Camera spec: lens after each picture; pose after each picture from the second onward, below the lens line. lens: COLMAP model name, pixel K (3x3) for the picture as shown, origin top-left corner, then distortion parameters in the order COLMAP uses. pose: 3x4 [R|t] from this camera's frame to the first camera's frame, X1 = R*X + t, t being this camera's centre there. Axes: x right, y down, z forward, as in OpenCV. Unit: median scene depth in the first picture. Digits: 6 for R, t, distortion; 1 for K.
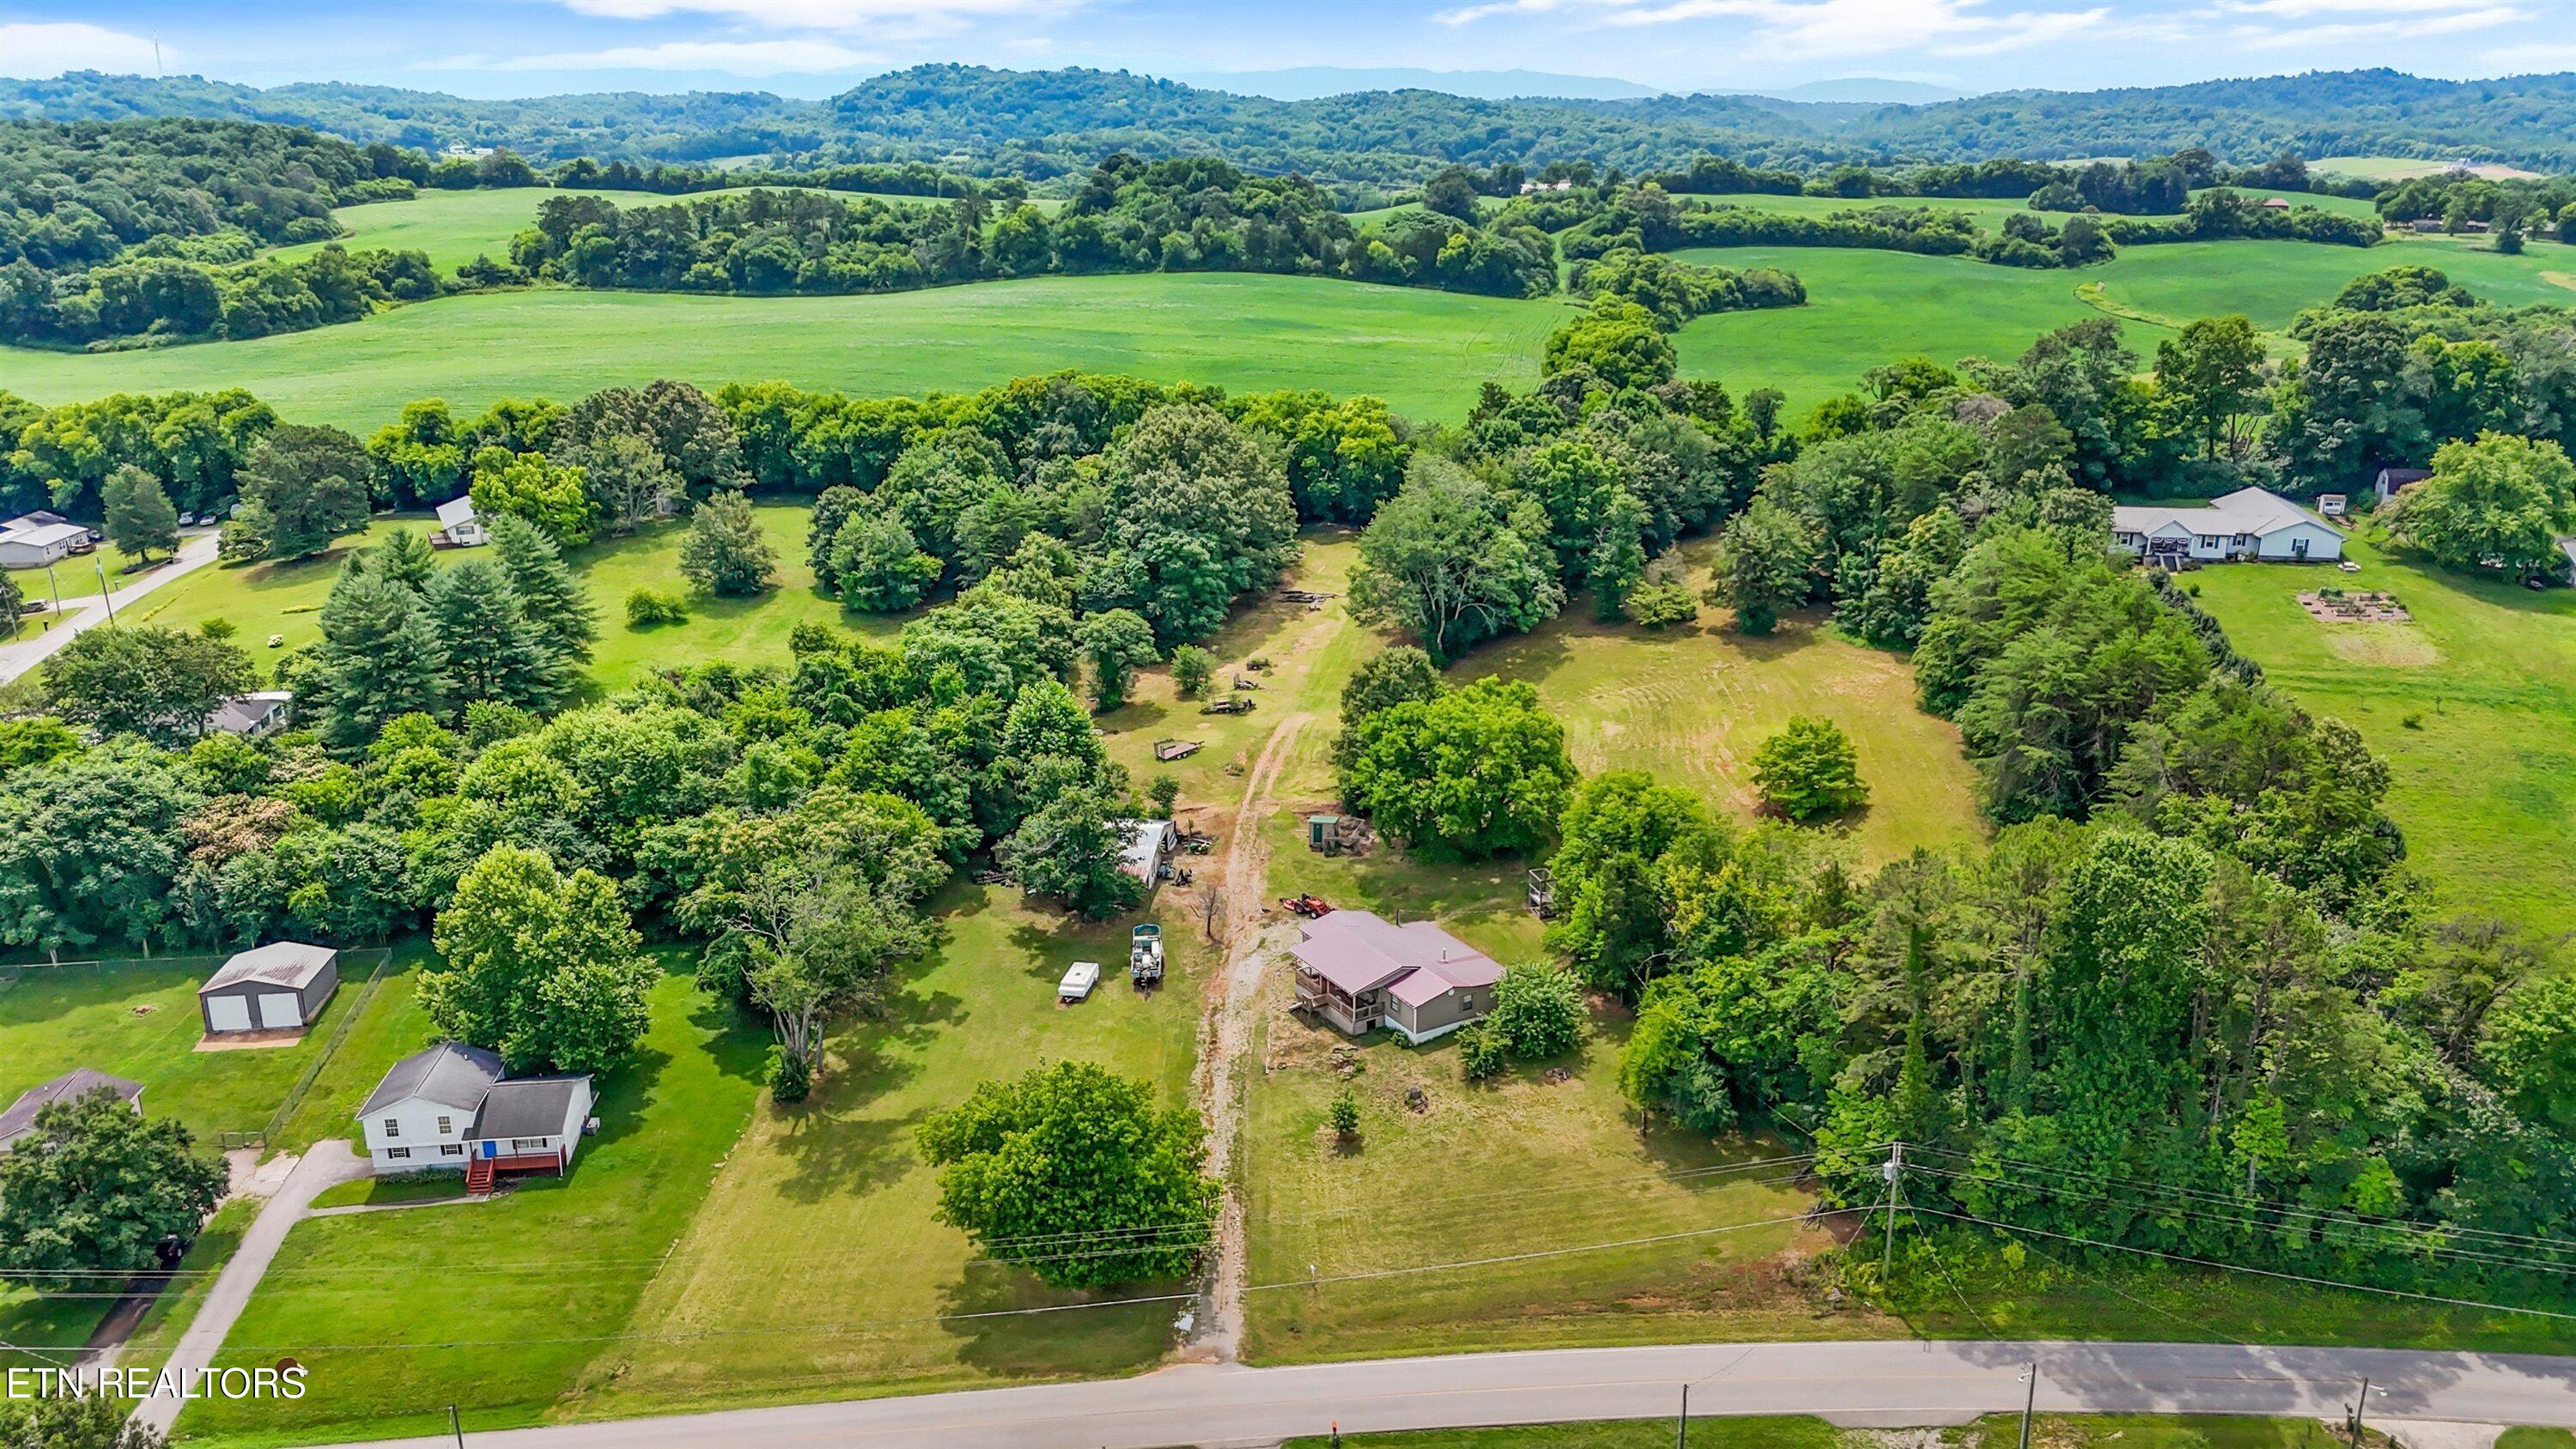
lens RADIAL K [[2019.8, 0, 1288.0], [0, 2019.8, 724.5], [0, 0, 1]] dist [0.110183, -0.113638]
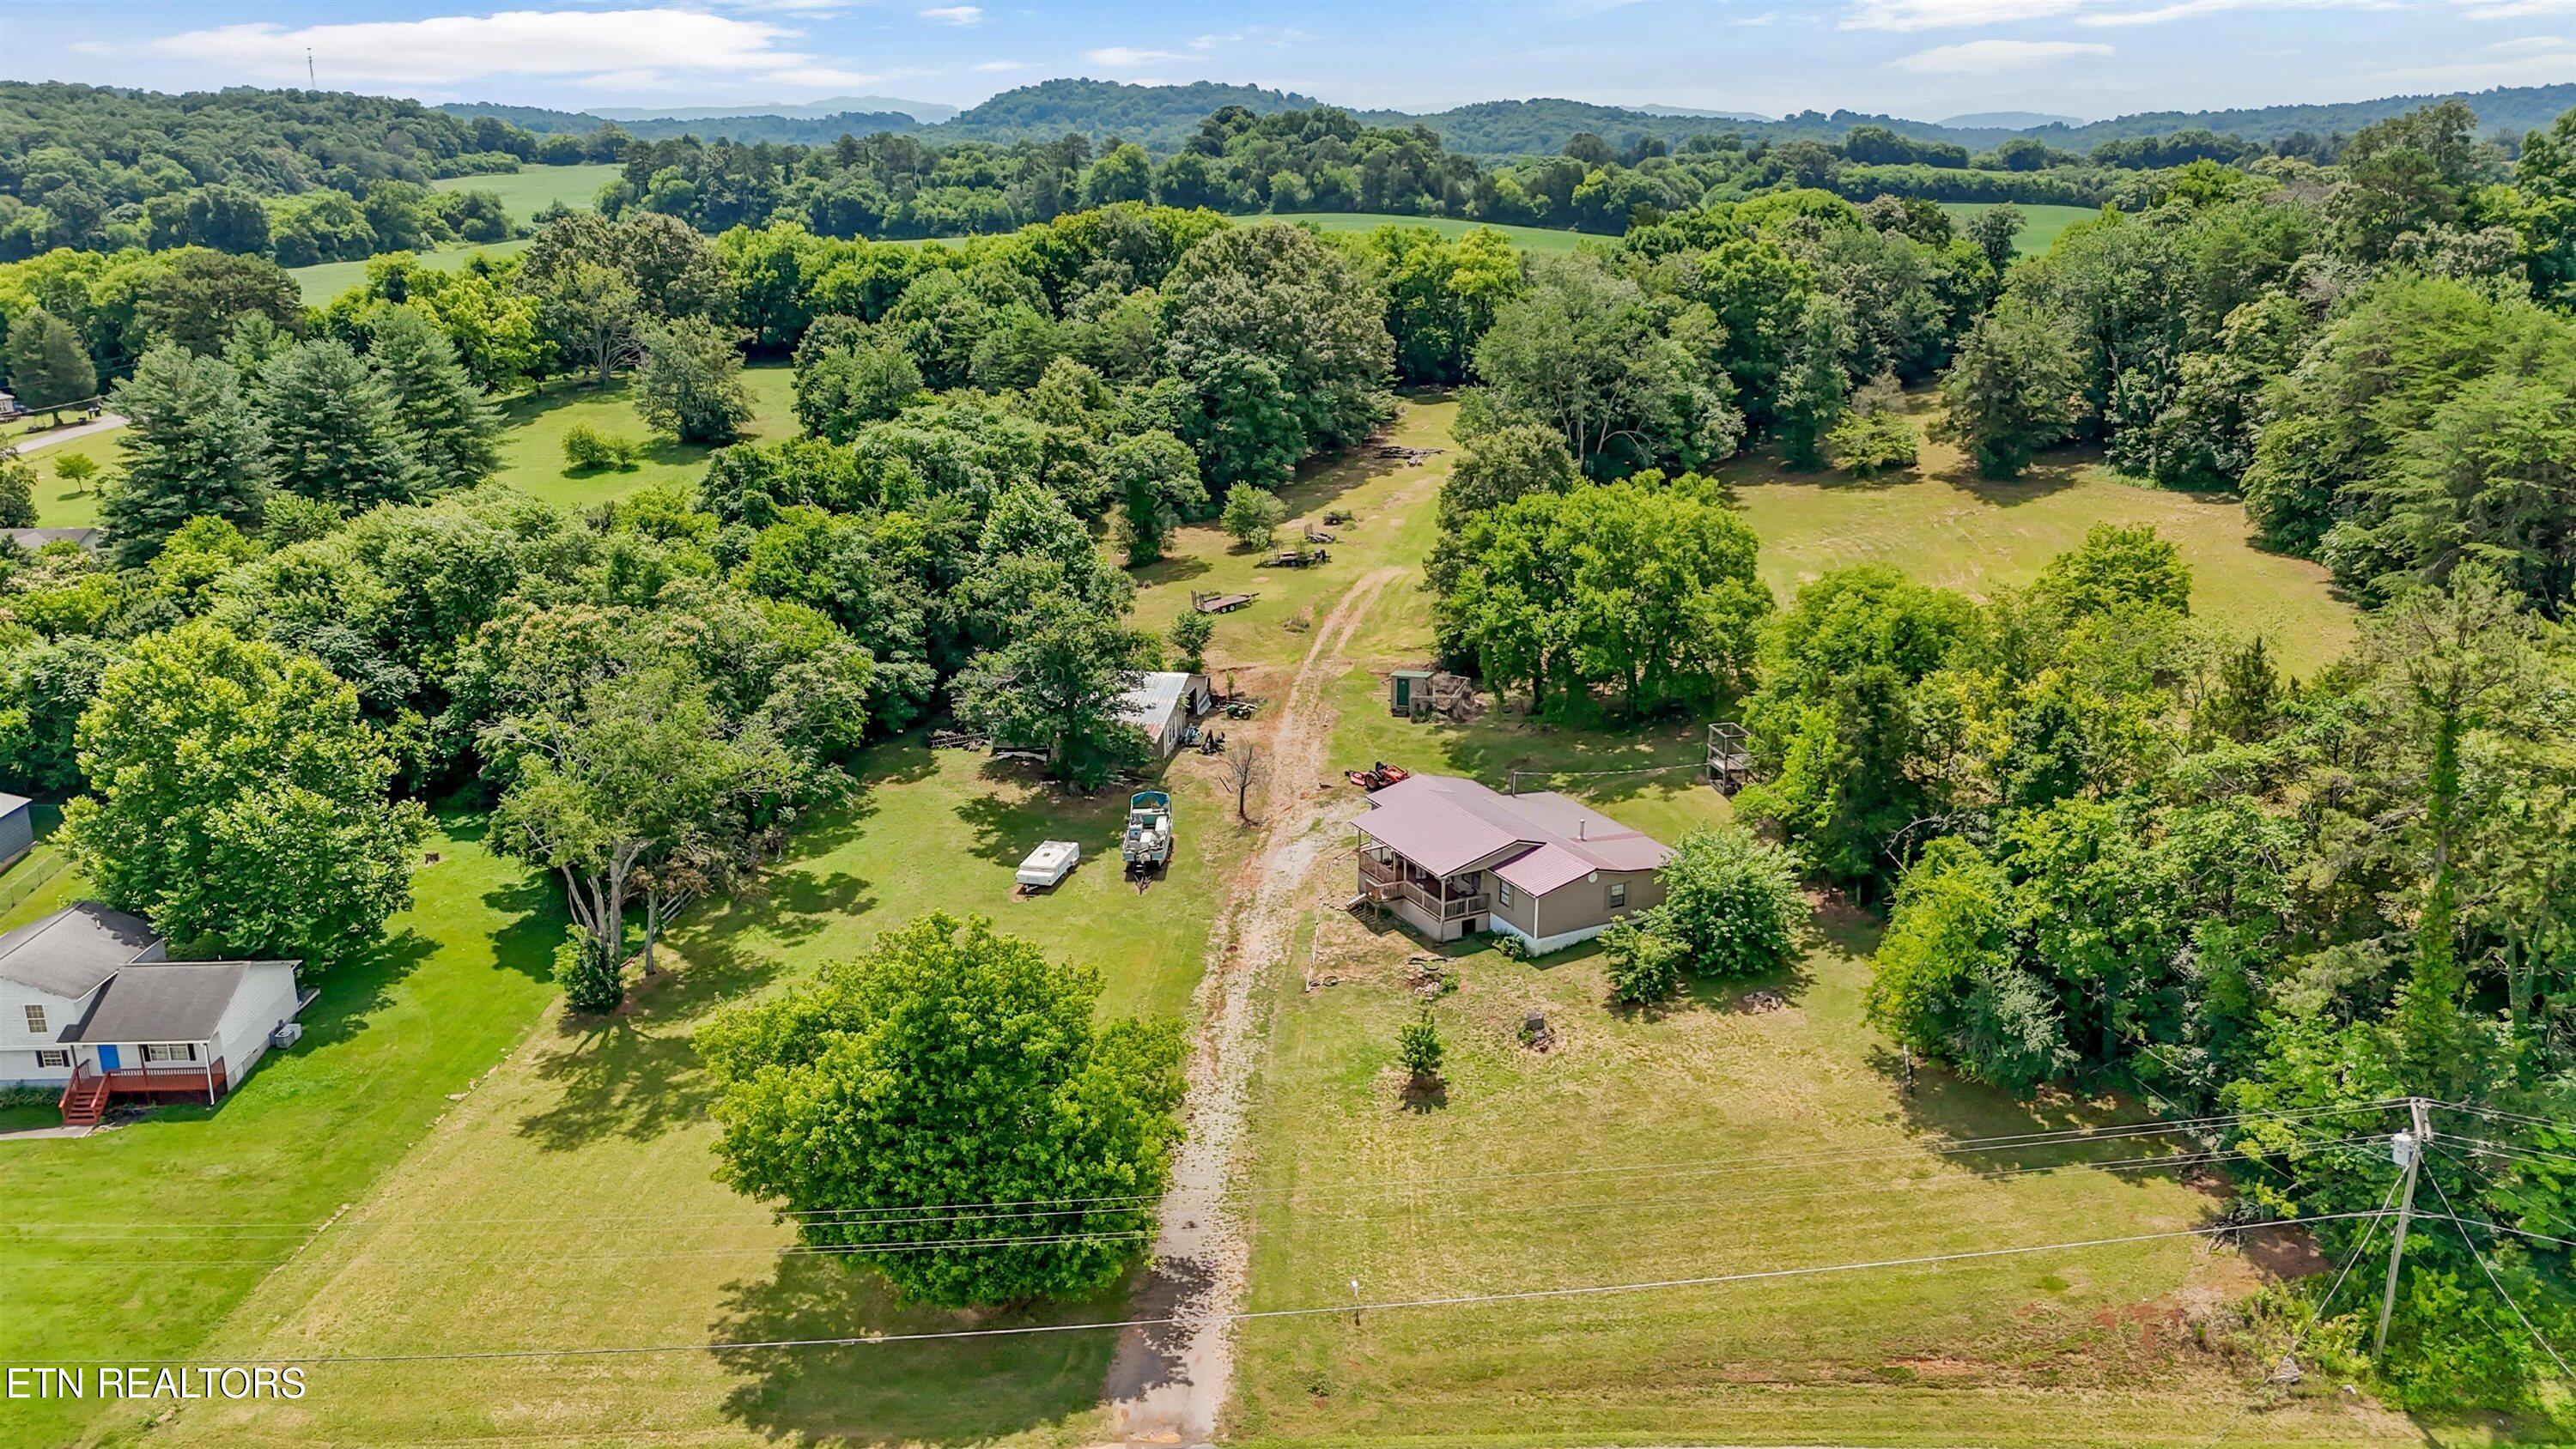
lens RADIAL K [[1974.0, 0, 1288.0], [0, 1974.0, 724.5], [0, 0, 1]] dist [0.077550, -0.054313]
pose [[0.997870, 0.019873, -0.062126, 0.019763], [-0.021500, 0.999440, -0.025631, 0.094587], [0.061582, 0.026912, 0.997739, 0.332050]]
